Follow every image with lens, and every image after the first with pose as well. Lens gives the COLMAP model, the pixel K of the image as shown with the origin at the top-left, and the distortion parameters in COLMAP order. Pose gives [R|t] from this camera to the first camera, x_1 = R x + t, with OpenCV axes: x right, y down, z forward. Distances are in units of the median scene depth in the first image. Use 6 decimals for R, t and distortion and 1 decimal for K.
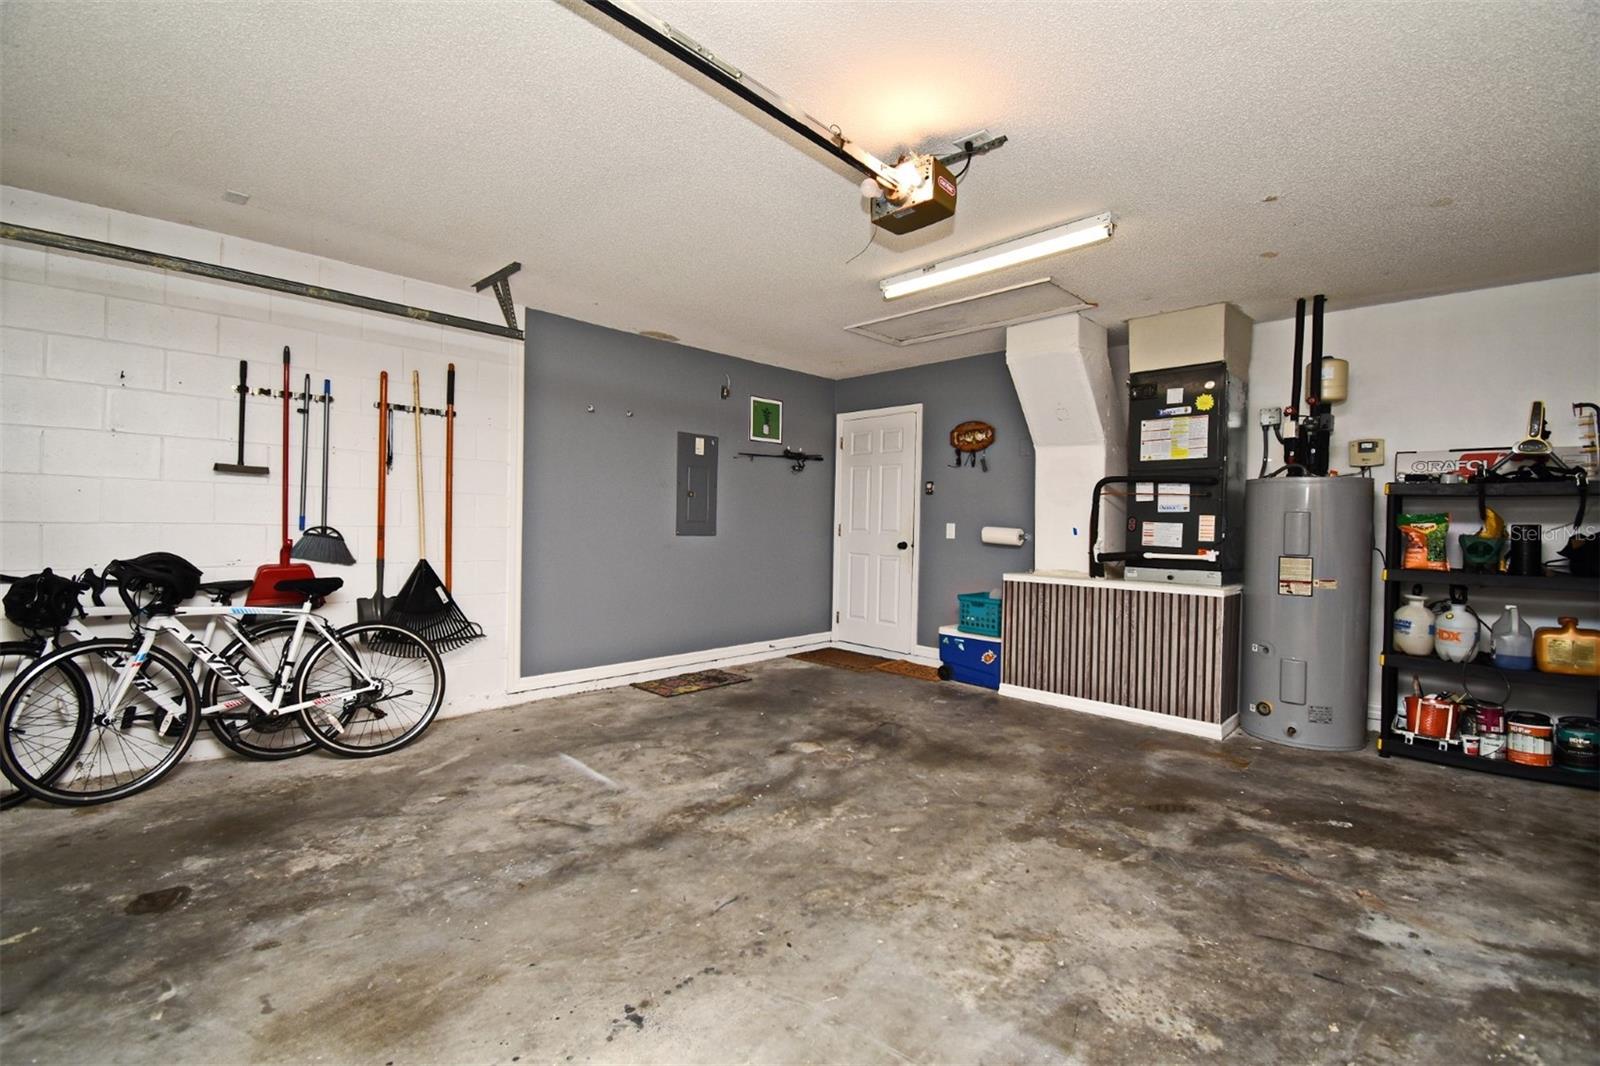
lens RADIAL K [[693.3, 0, 803.7], [0, 693.3, 528.0], [0, 0, 1]] dist [0.029069, -0.020712]
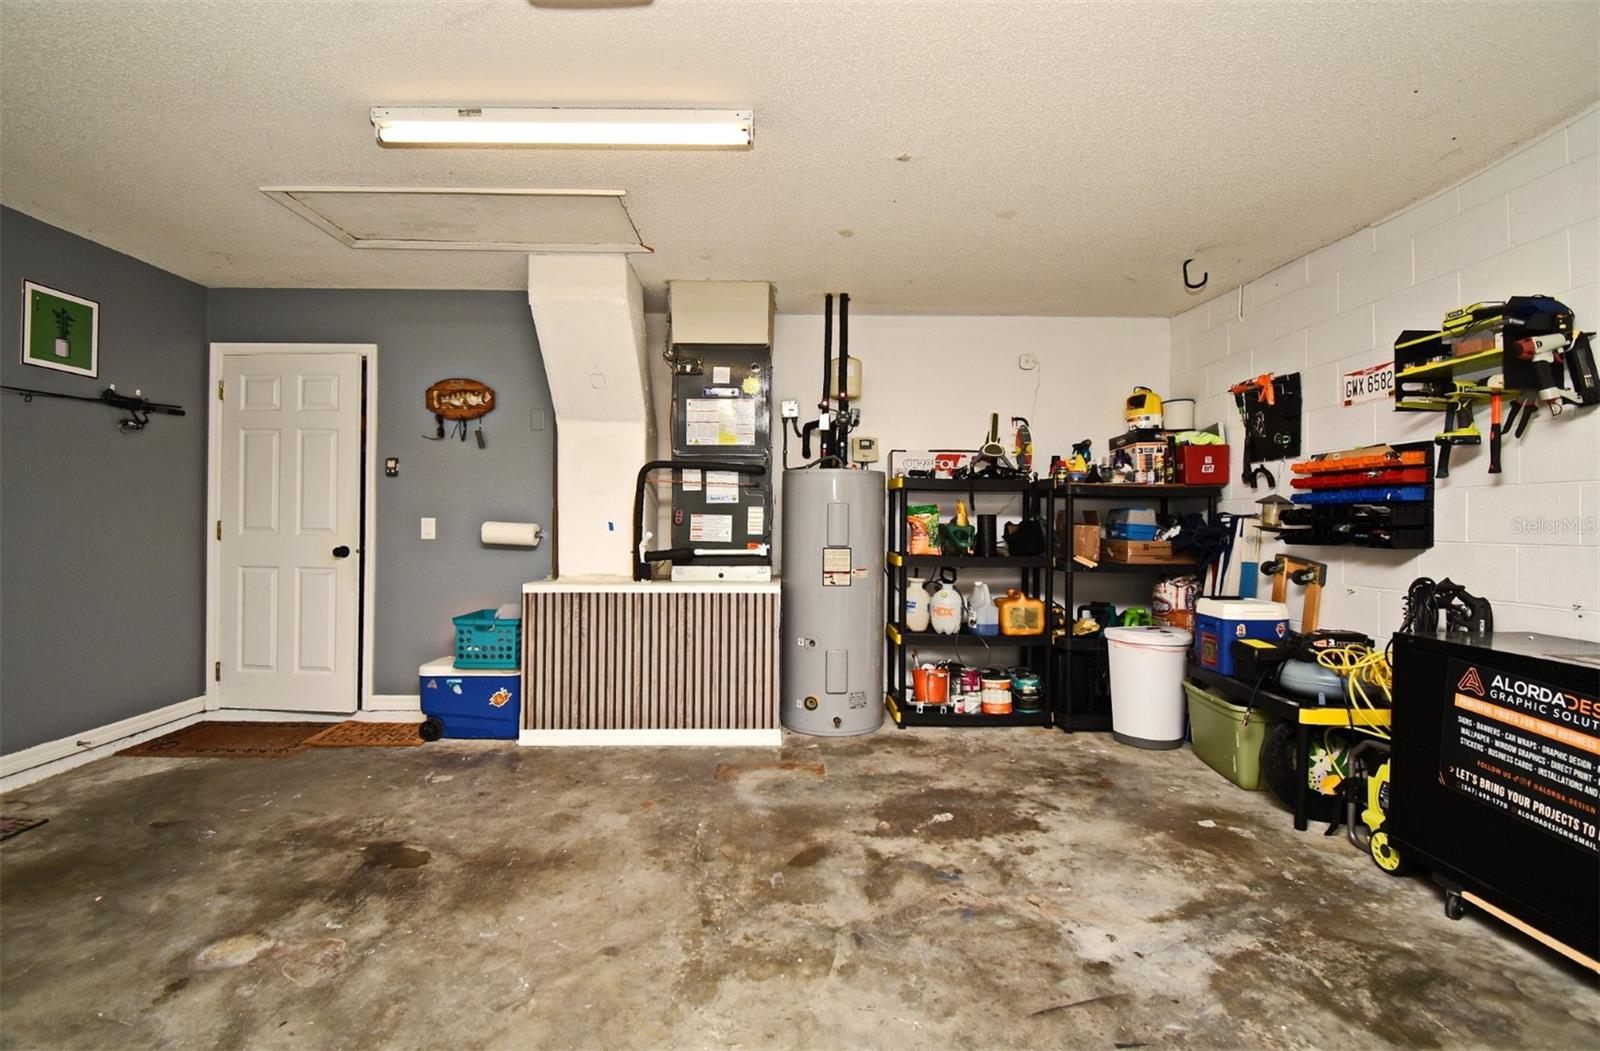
lens RADIAL K [[717.3, 0, 795.5], [0, 717.3, 521.2], [0, 0, 1]] dist [0.031937, -0.033735]
pose [[0.704735, -0.012923, 0.709353, -0.067963], [0.012685, 0.999904, 0.005614, -0.003550], [-0.709357, 0.005041, 0.704831, 0.285757]]
